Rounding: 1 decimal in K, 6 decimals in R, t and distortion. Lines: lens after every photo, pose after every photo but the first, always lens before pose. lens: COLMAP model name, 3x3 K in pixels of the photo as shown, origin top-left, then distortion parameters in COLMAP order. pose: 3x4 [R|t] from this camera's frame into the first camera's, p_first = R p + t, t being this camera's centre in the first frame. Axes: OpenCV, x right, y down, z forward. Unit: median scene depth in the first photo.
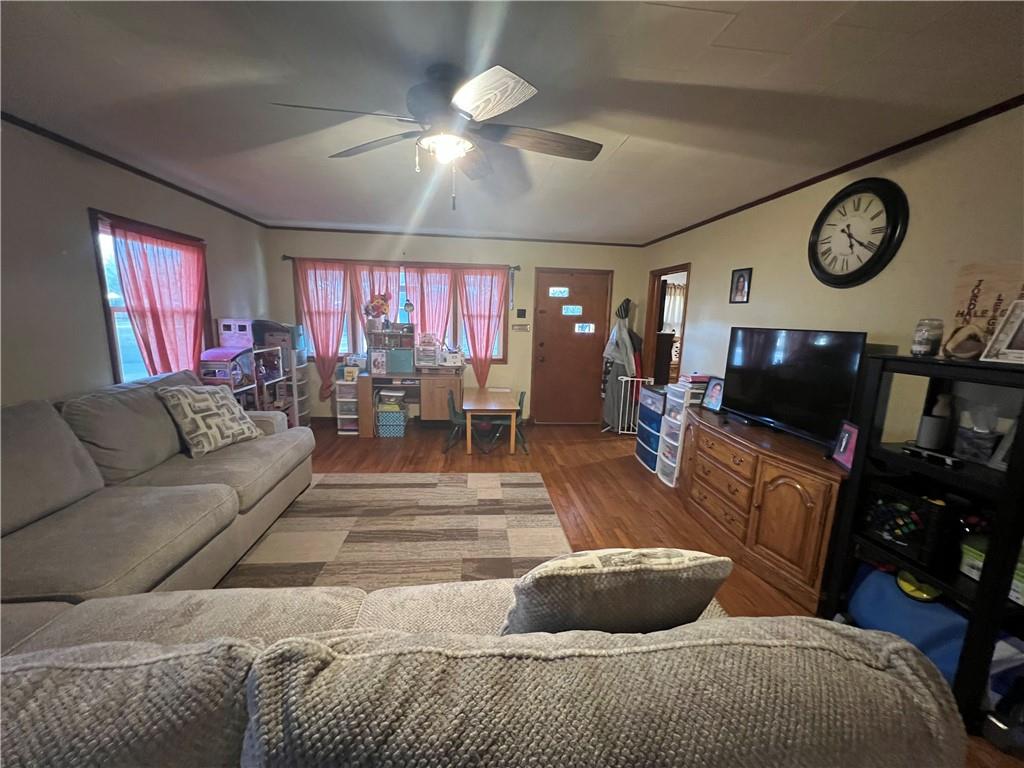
lens RADIAL K [[409.4, 0, 514.9], [0, 409.4, 384.9], [0, 0, 1]] dist [0.000090, 0.000065]
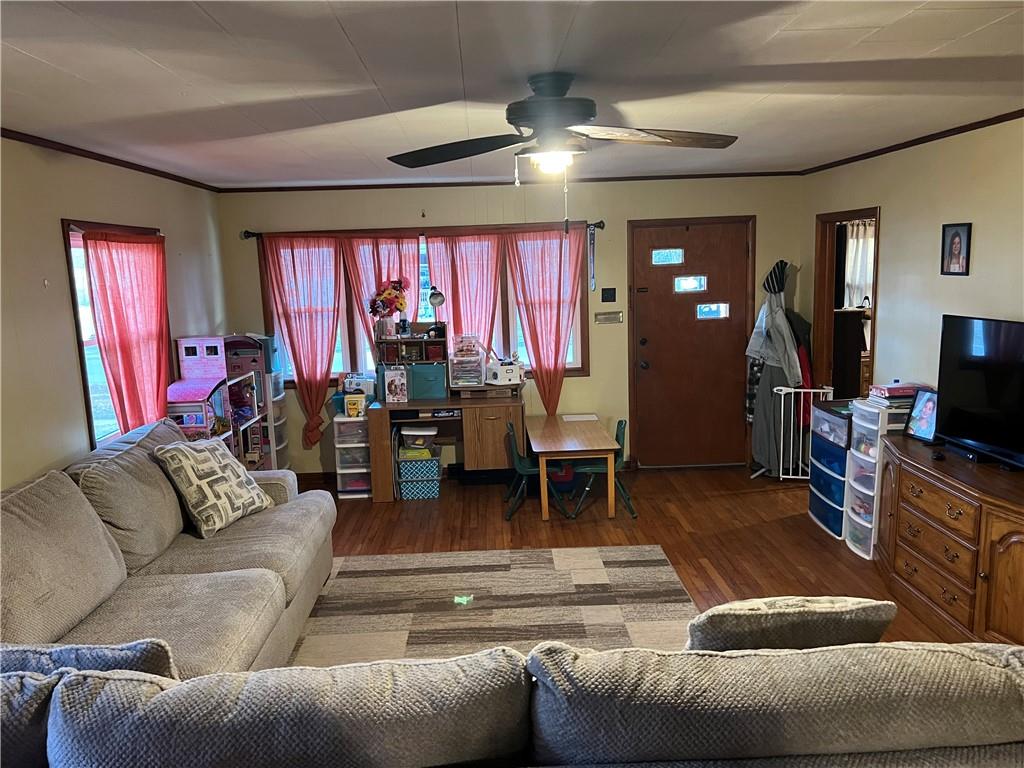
lens RADIAL K [[770.5, 0, 513.2], [0, 770.5, 381.2], [0, 0, 1]] dist [0.049622, -0.044176]
pose [[0.995588, -0.052788, -0.077577, -0.074503], [0.051527, 0.998506, -0.018166, -0.044415], [0.078421, 0.014089, 0.996821, -0.310939]]
